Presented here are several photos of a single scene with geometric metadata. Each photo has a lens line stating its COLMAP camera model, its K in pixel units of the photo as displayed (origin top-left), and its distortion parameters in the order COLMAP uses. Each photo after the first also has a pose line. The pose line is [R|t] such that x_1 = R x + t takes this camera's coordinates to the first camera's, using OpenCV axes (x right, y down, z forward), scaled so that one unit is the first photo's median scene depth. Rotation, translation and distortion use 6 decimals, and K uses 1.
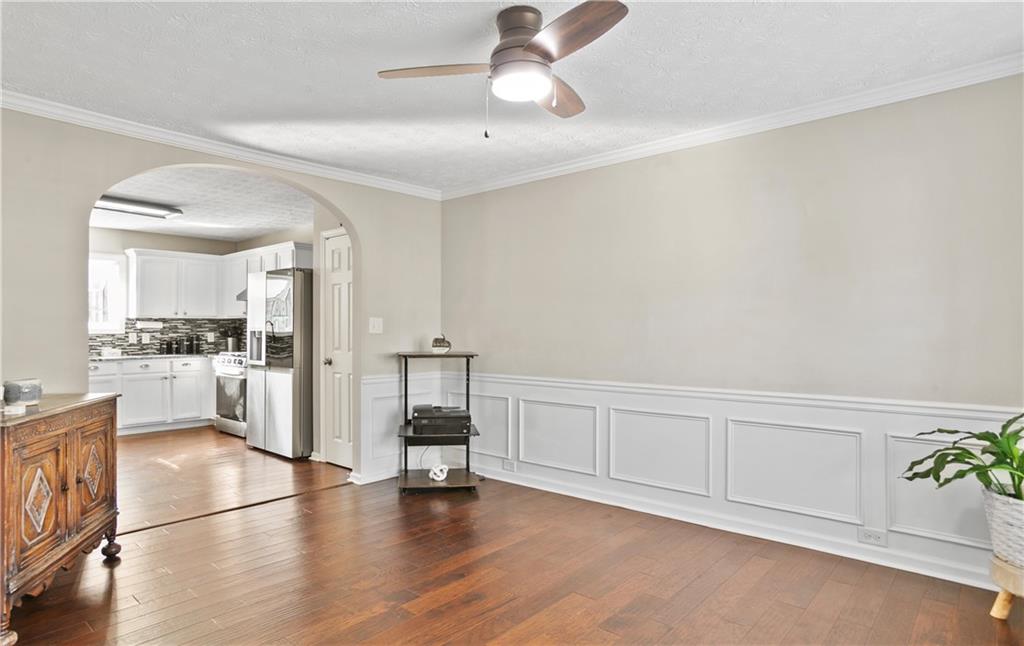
lens RADIAL K [[578.5, 0, 508.4], [0, 578.5, 328.2], [0, 0, 1]] dist [-0.030514, -0.000552]
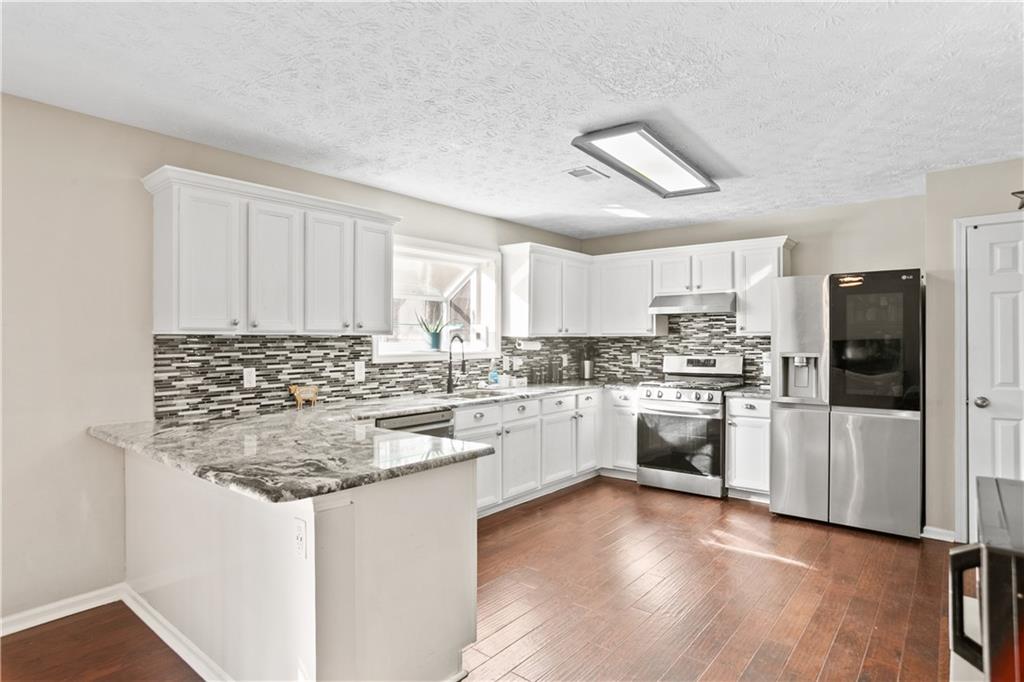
lens RADIAL K [[556.2, 0, 519.5], [0, 556.2, 340.1], [0, 0, 1]] dist [-0.047136, 0.022868]
pose [[0.998712, -0.001308, 0.050722, -0.668421], [0.001256, 0.999999, 0.001060, -0.013945], [-0.050723, -0.000995, 0.998712, 0.265594]]
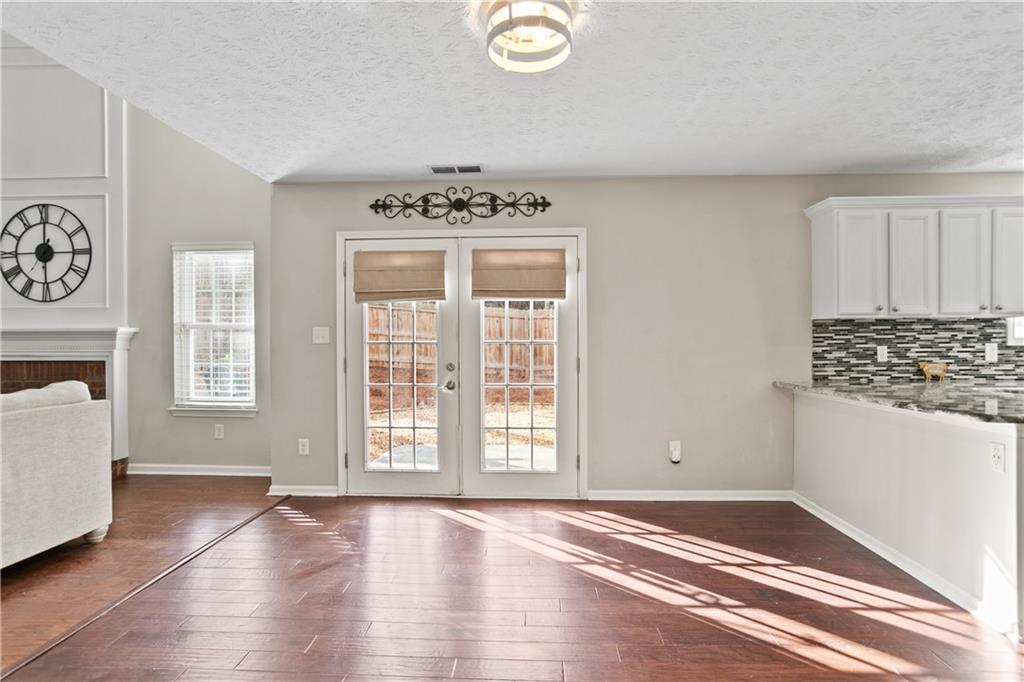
lens RADIAL K [[521.4, 0, 514.4], [0, 521.4, 344.8], [0, 0, 1]] dist [-0.033956, 0.016871]
pose [[0.624904, 0.003879, -0.780692, -0.693090], [0.006069, 0.999933, 0.009826, 0.001015], [0.780678, -0.010878, 0.624839, 0.105854]]
